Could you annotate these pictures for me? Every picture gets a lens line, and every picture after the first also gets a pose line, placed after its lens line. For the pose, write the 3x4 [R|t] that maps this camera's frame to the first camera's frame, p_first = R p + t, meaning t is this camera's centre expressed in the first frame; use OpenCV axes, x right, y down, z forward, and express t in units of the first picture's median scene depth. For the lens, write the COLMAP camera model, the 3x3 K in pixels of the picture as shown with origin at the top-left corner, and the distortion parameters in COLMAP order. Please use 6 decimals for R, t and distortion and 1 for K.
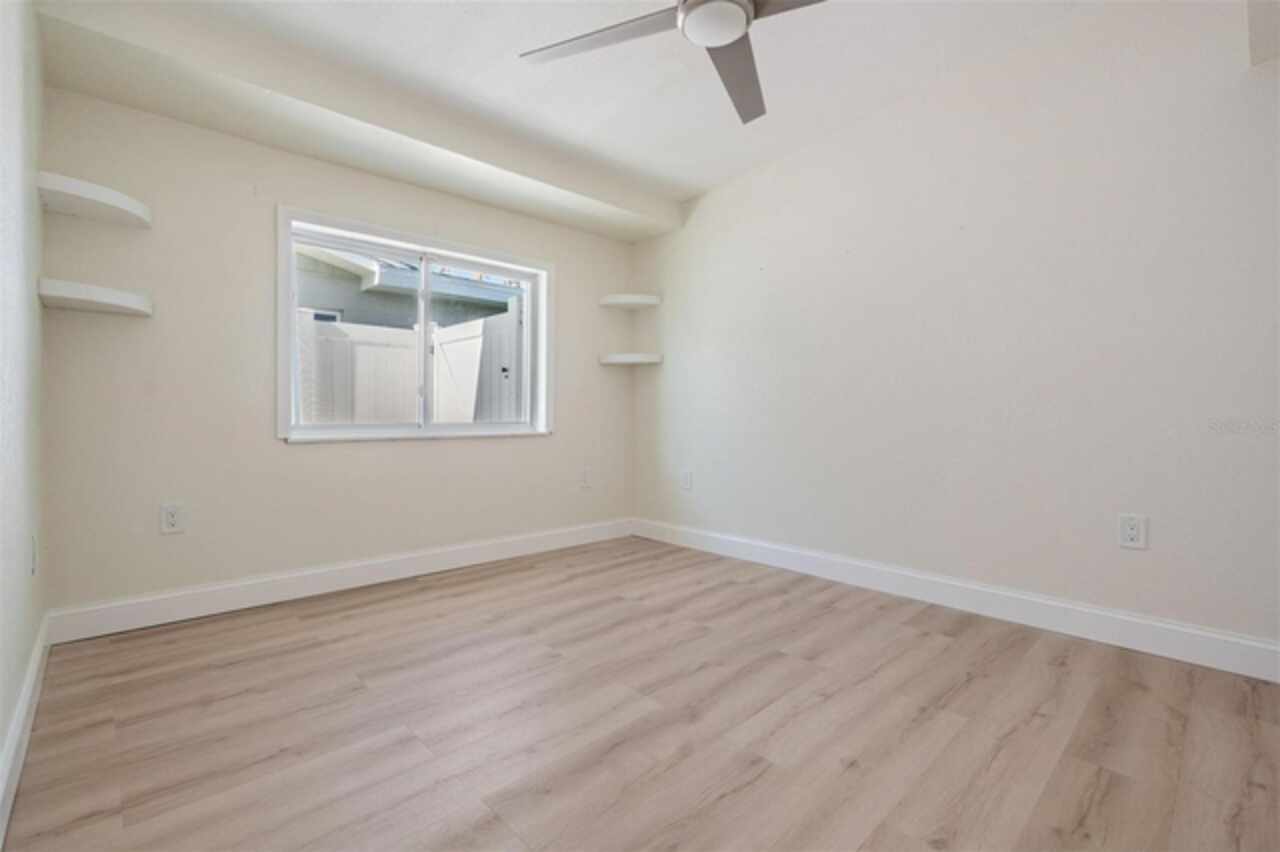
lens RADIAL K [[578.2, 0, 638.8], [0, 578.2, 406.8], [0, 0, 1]] dist [-0.001705, -0.000153]
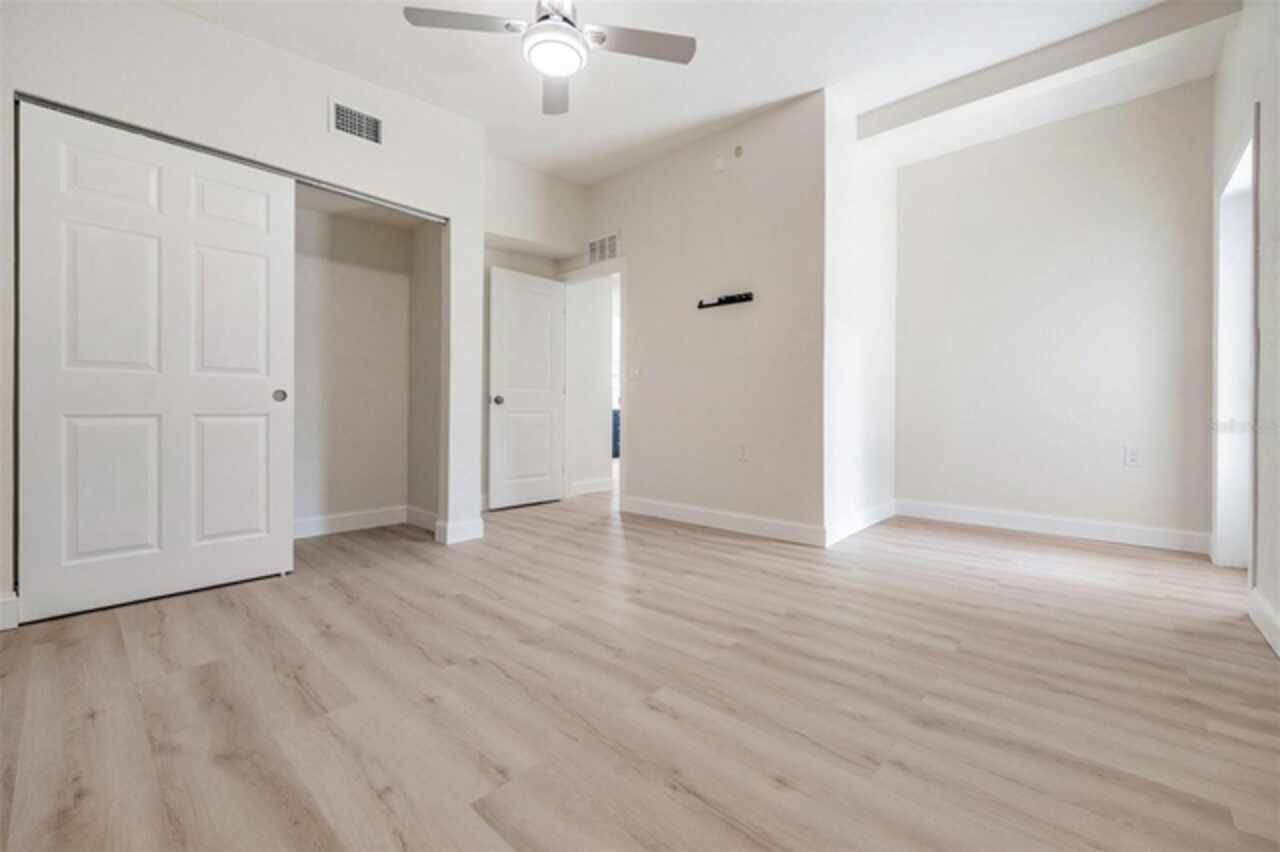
lens RADIAL K [[512.1, 0, 639.4], [0, 512.1, 406.1], [0, 0, 1]] dist [0.000238, 0.000016]
pose [[0.084268, -0.000379, -0.996443, 1.190686], [0.004510, 0.999990, 0.000002, 0.015544], [0.996433, -0.004494, 0.084269, 1.113242]]
